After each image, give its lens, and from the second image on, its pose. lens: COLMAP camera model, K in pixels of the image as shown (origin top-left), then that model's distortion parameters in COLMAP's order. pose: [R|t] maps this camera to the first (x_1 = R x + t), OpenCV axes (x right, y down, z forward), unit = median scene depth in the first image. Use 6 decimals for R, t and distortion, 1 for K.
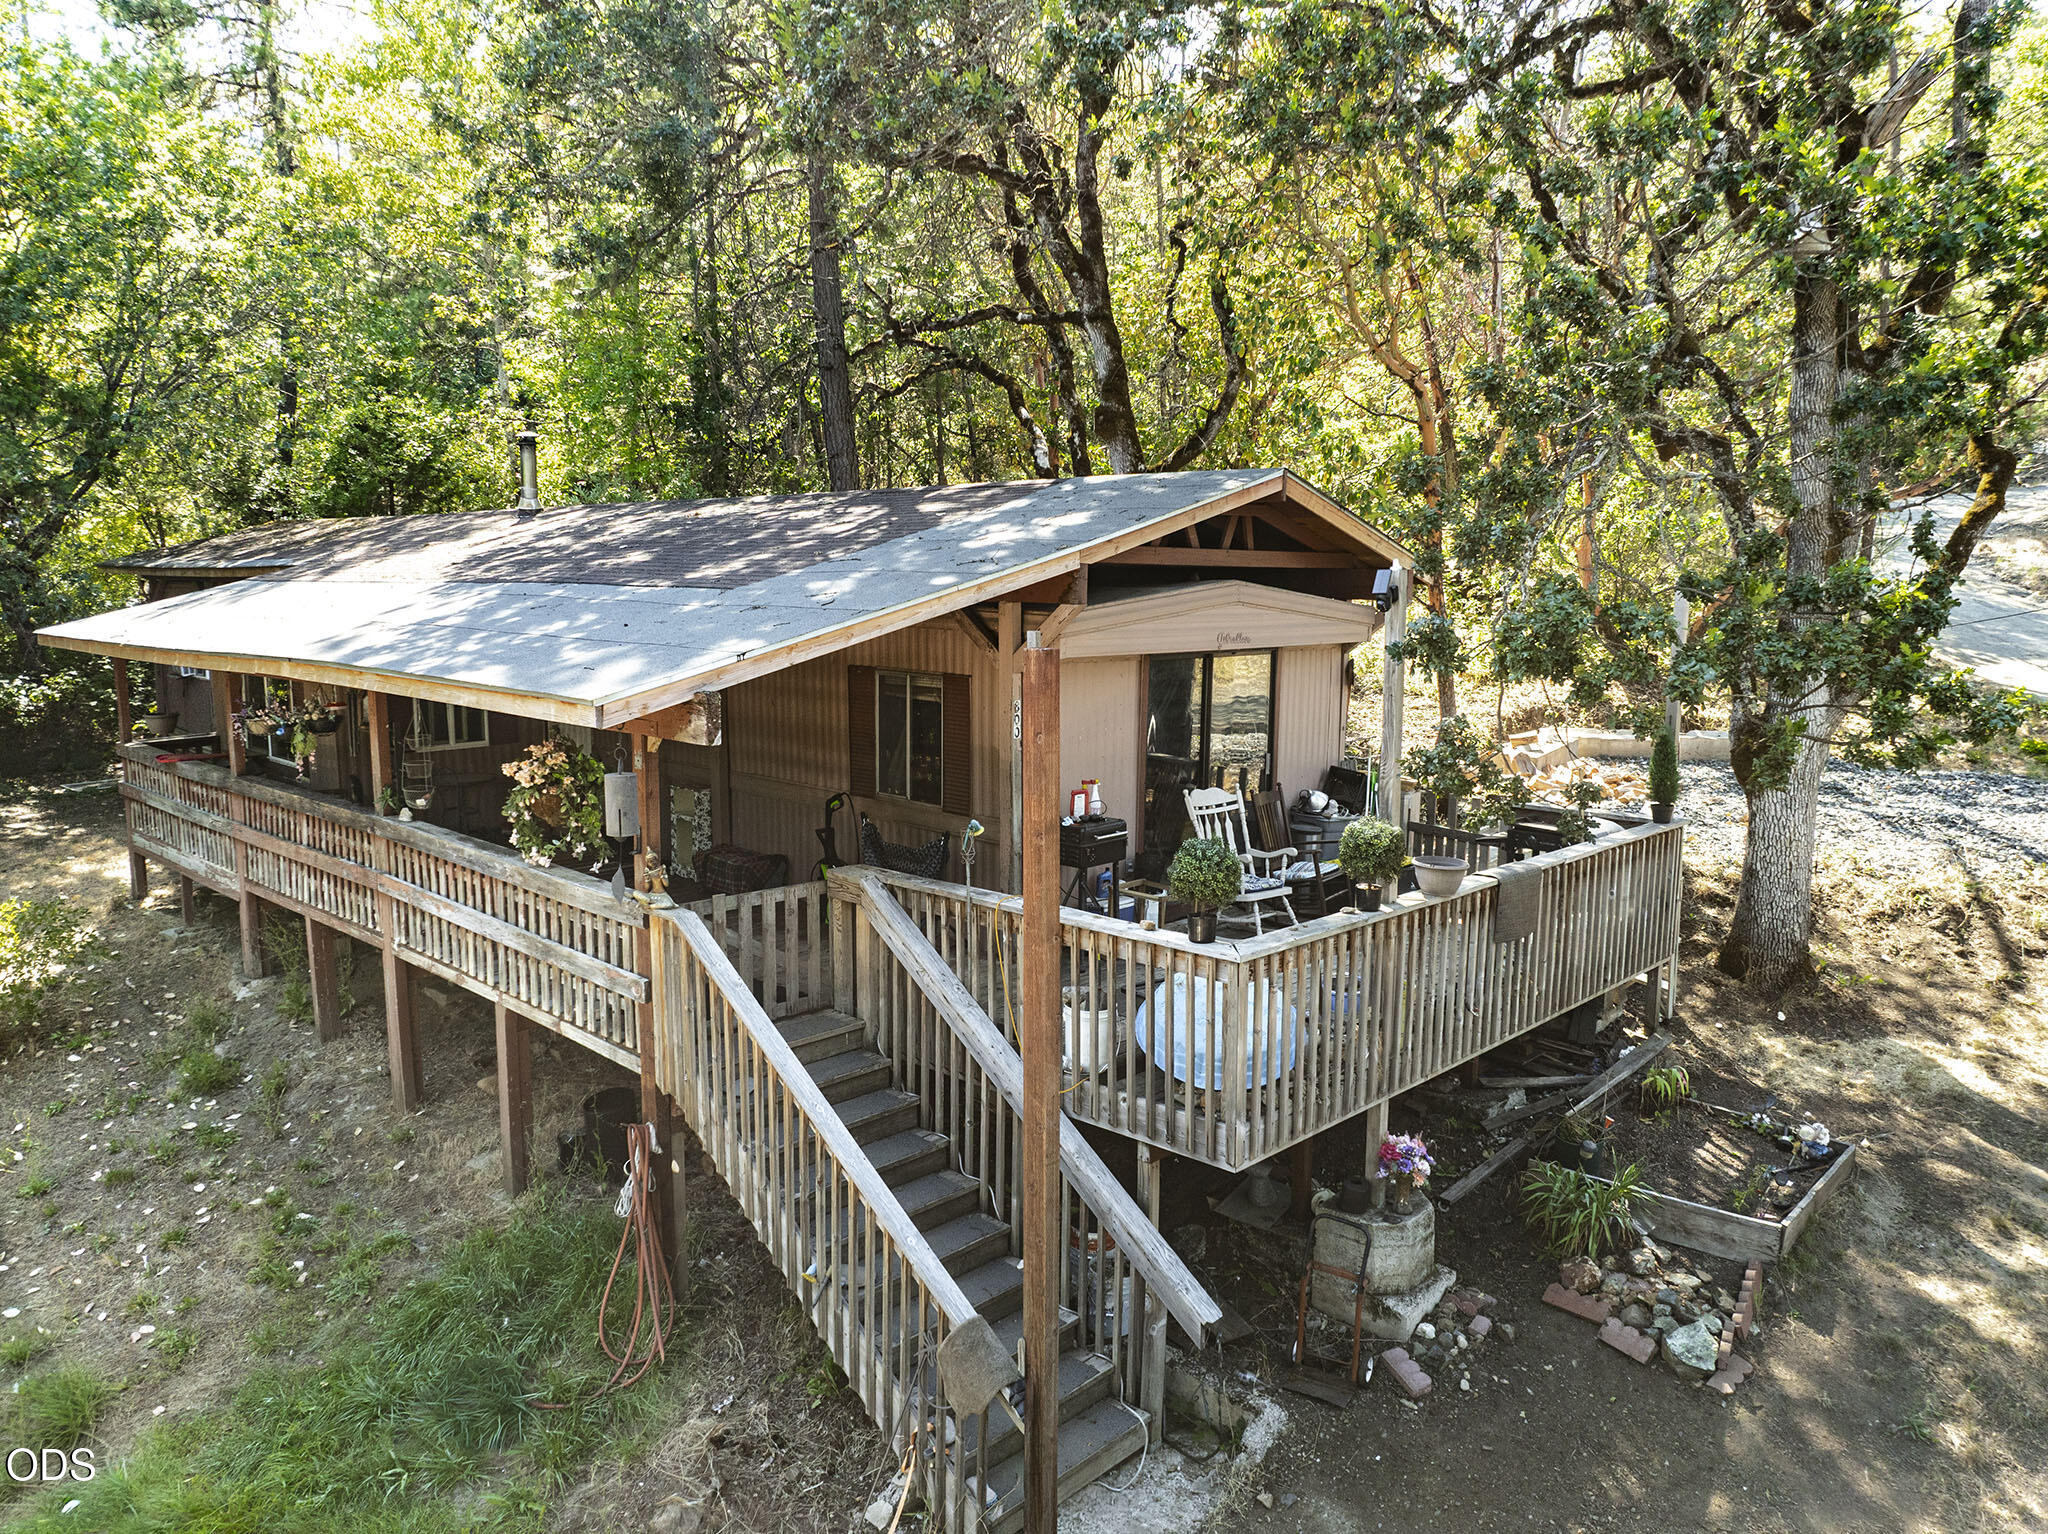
lens RADIAL K [[1442.6, 0, 1024.0], [0, 1442.6, 767.0], [0, 0, 1]] dist [-0.035900, -0.000620]
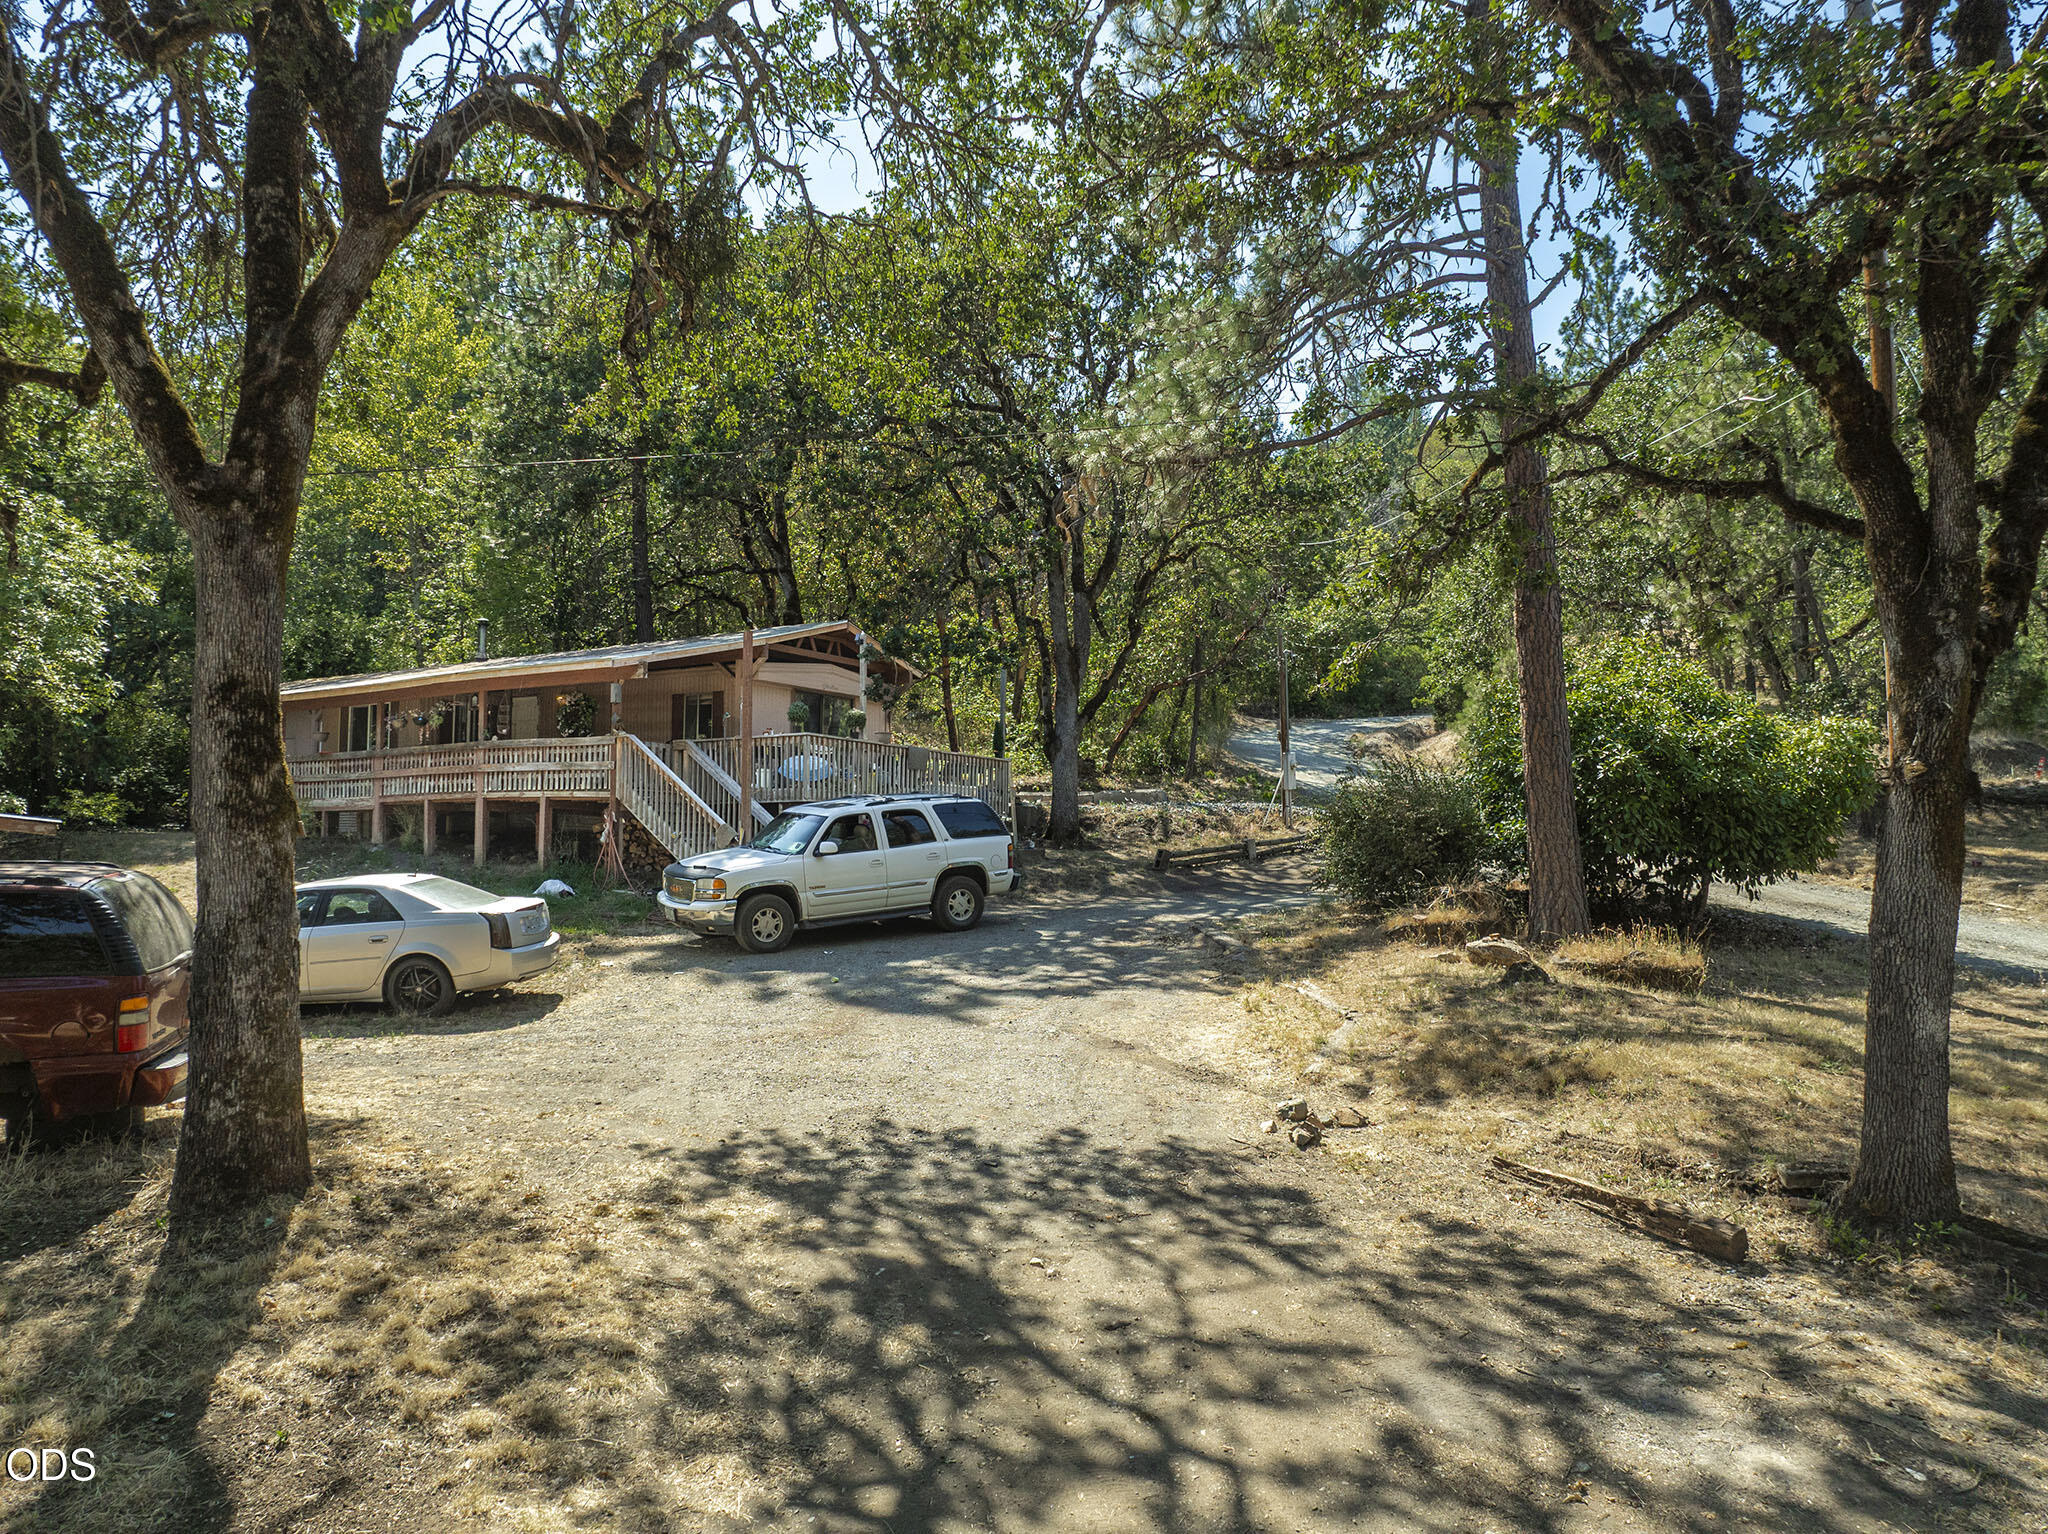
lens RADIAL K [[1442.6, 0, 1024.0], [0, 1442.6, 767.0], [0, 0, 1]] dist [-0.035900, -0.000620]
pose [[0.982646, 0.012330, 0.185083, 0.012597], [0.024411, 0.980515, -0.194920, 0.467830], [-0.183880, 0.196055, 0.963198, -1.246983]]
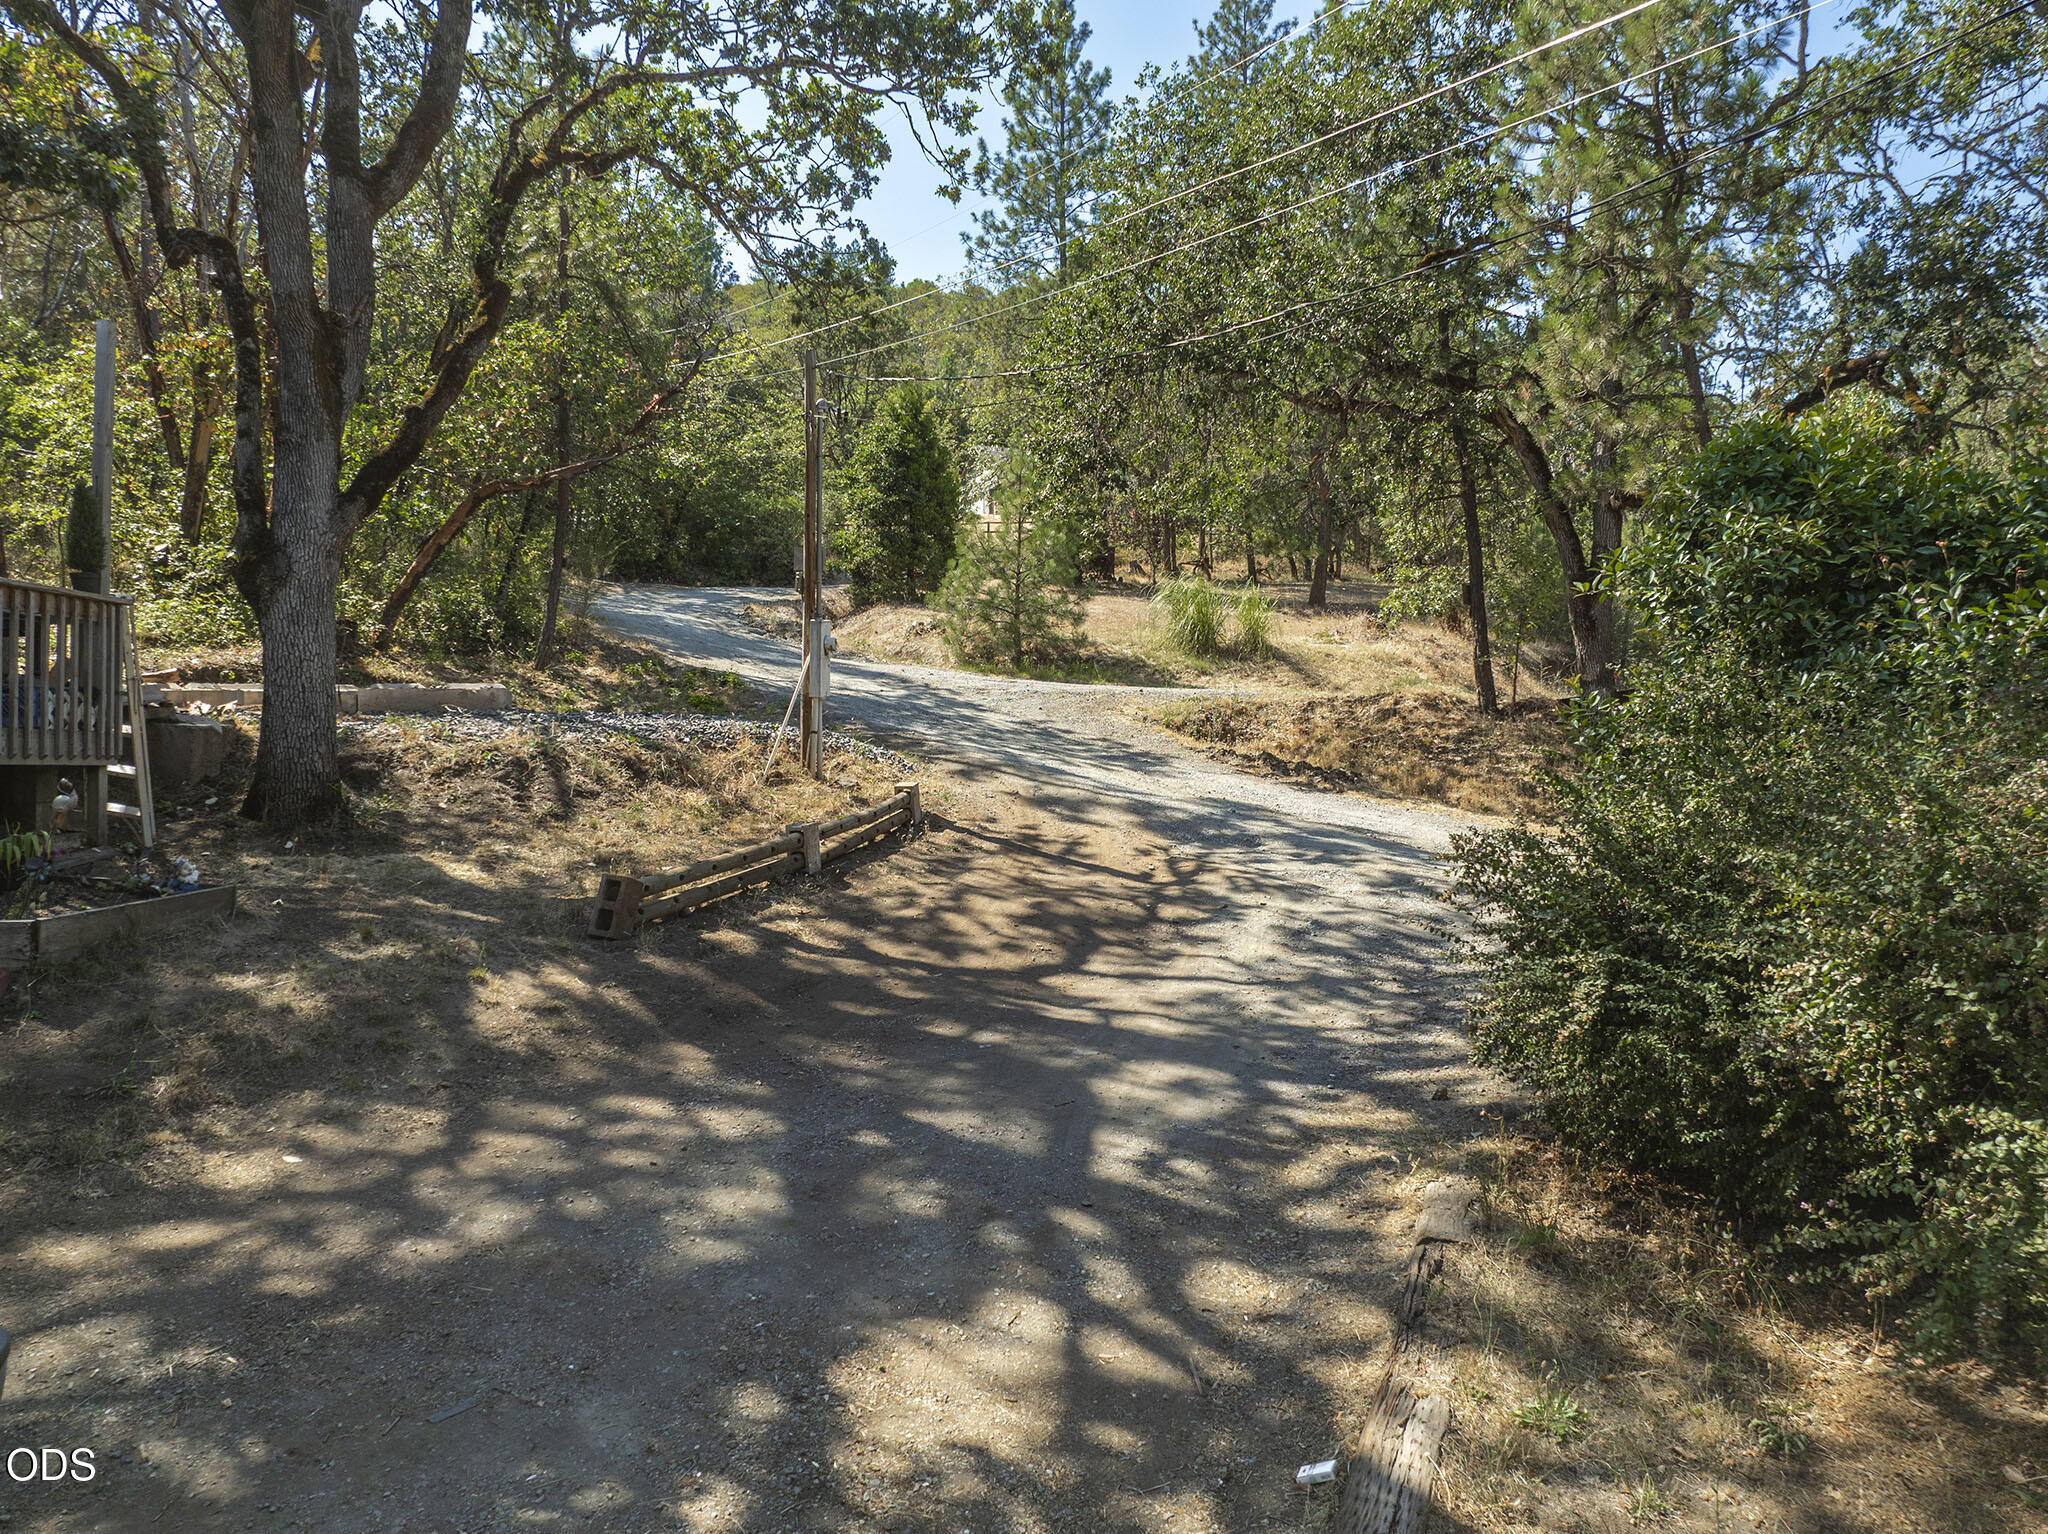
lens RADIAL K [[1442.6, 0, 1024.0], [0, 1442.6, 767.0], [0, 0, 1]] dist [-0.035900, -0.000620]
pose [[0.768791, -0.004070, 0.639487, 0.280705], [0.079788, 0.992776, -0.089604, 0.221272], [-0.634503, 0.119910, 0.763562, 0.004492]]
